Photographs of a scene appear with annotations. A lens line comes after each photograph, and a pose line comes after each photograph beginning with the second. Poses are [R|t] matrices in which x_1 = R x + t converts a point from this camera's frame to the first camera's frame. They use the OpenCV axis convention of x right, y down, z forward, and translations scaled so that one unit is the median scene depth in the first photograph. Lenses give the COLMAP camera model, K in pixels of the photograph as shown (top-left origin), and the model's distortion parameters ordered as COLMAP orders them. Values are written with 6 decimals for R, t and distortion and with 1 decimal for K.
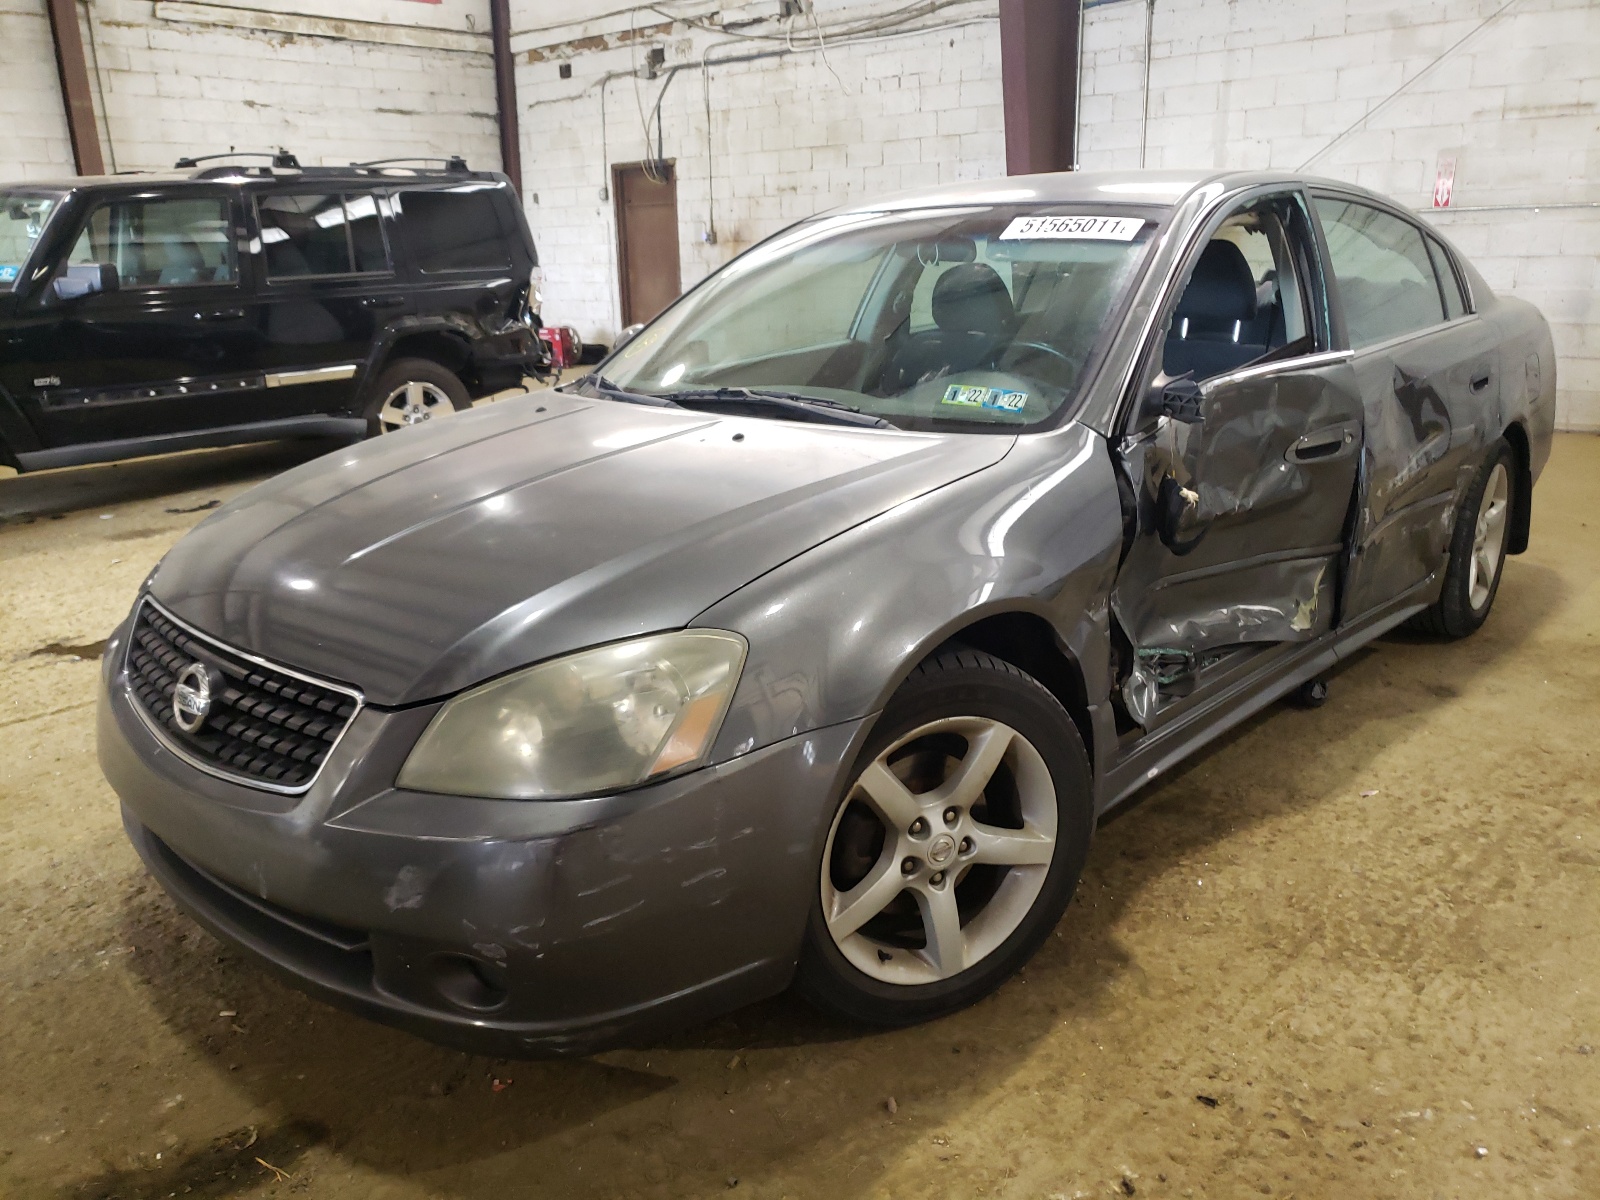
lens RADIAL K [[1251.5, 0, 786.6], [0, 1251.5, 600.2], [0, 0, 1]] dist [-0.002570, 0.032236]
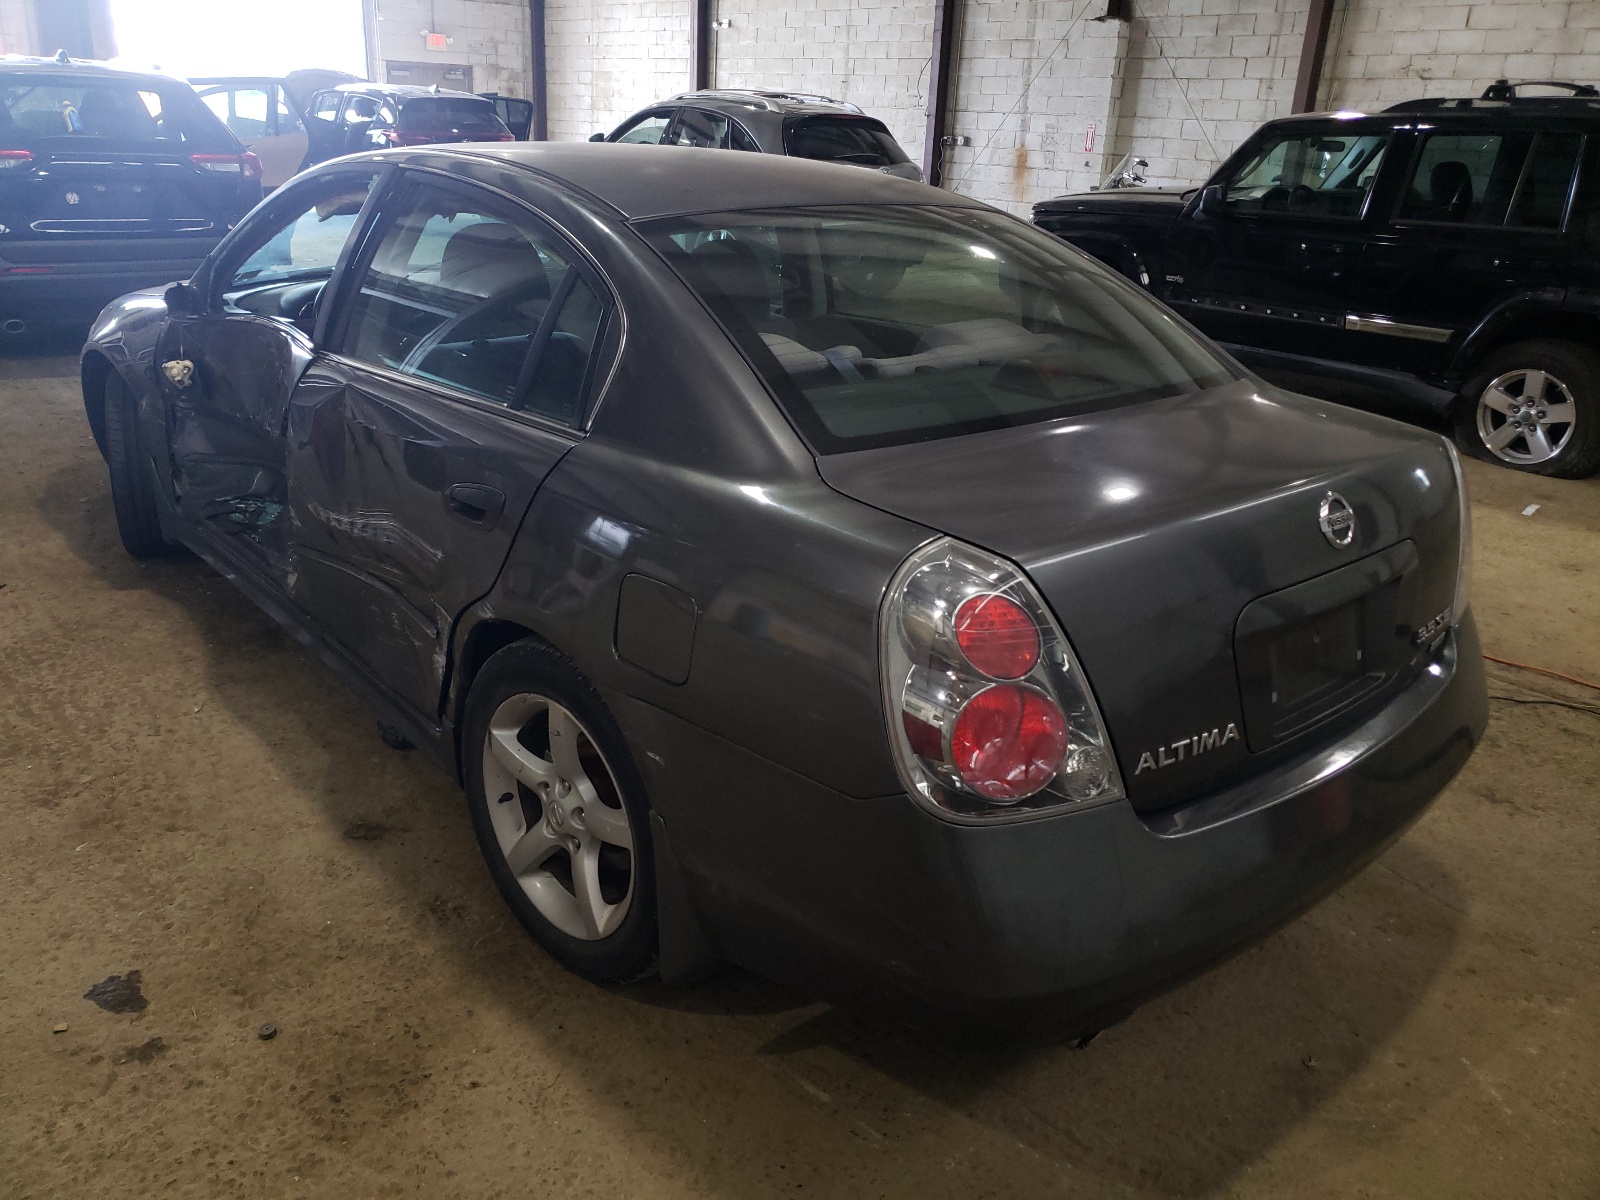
lens RADIAL K [[1251.5, 0, 795.0], [0, 1251.5, 595.1], [0, 0, 1]] dist [-0.002570, 0.032236]
pose [[-0.090659, 0.381723, -0.919820, 0.676491], [-0.317164, 0.864464, 0.390011, -0.260302], [0.944028, 0.327092, 0.042698, 0.680837]]
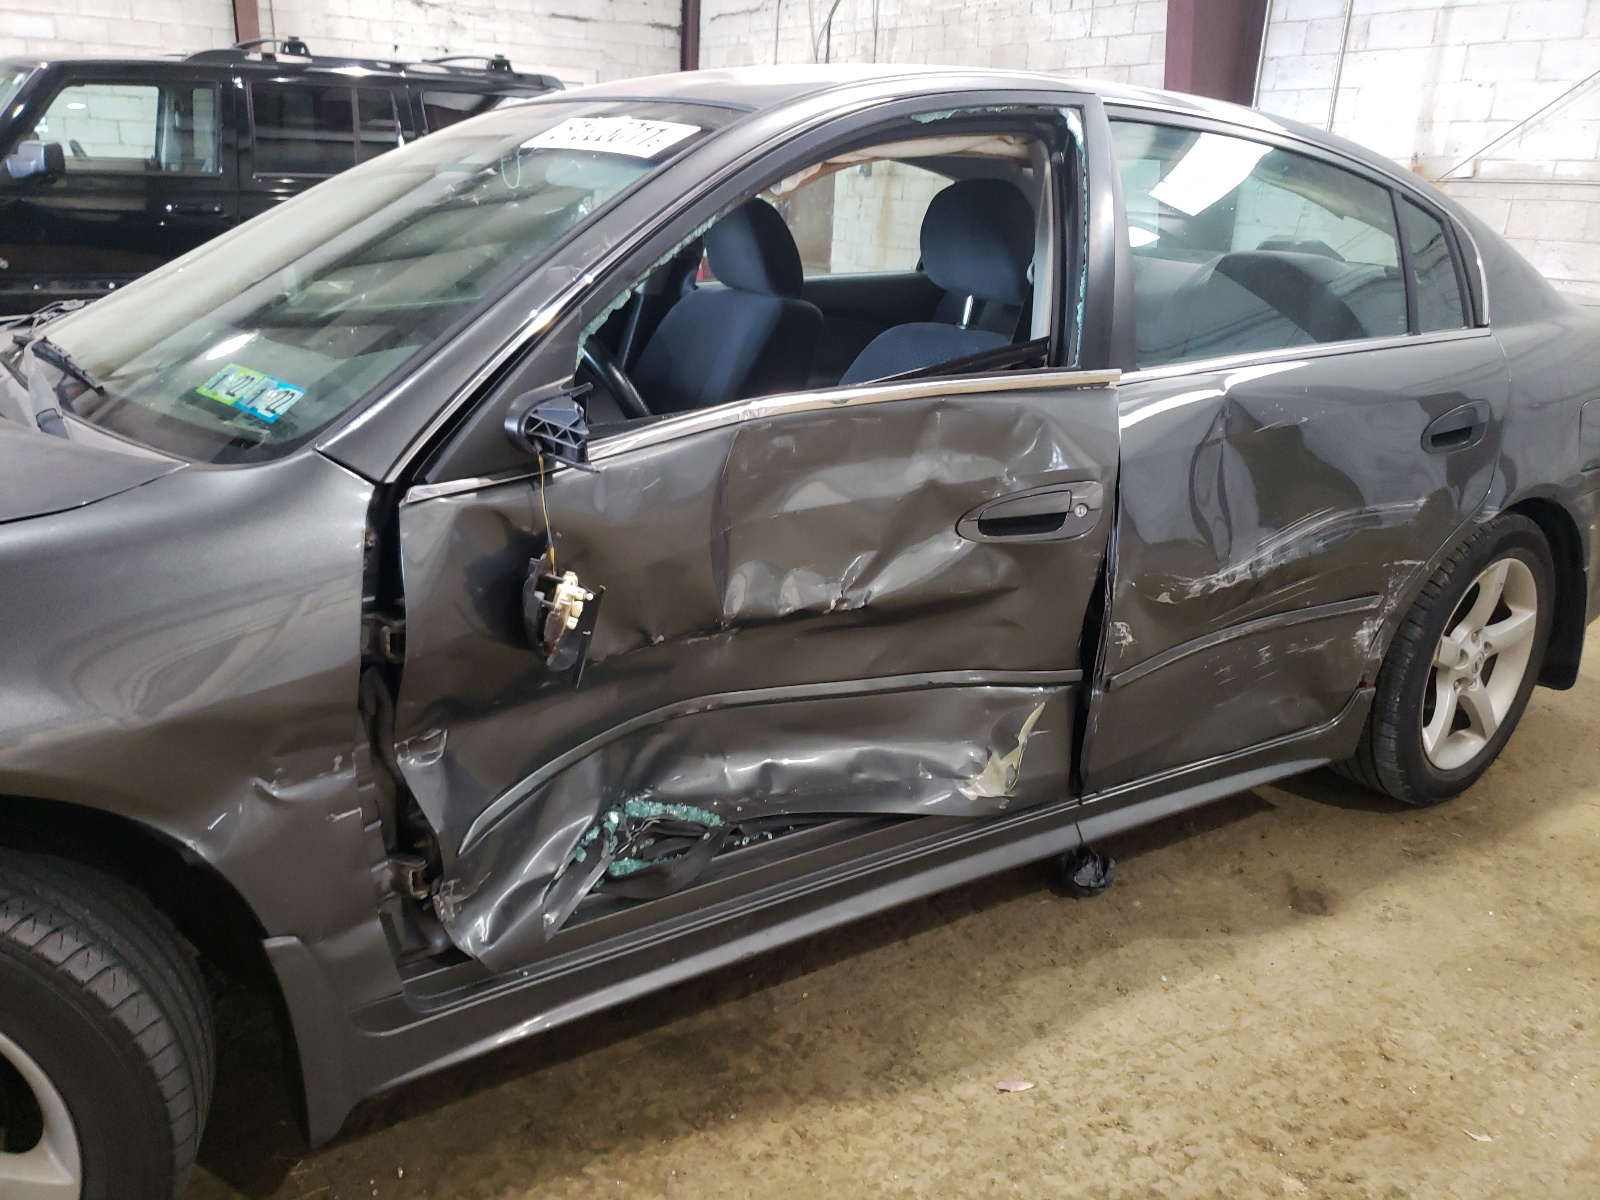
lens RADIAL K [[1251.5, 0, 789.7], [0, 1251.5, 570.9], [0, 0, 1]] dist [-0.002570, 0.032236]
pose [[0.971568, 0.127959, -0.199206, 0.213623], [-0.122990, 0.991711, 0.037173, -0.051249], [0.202311, -0.011616, 0.979252, 0.179031]]
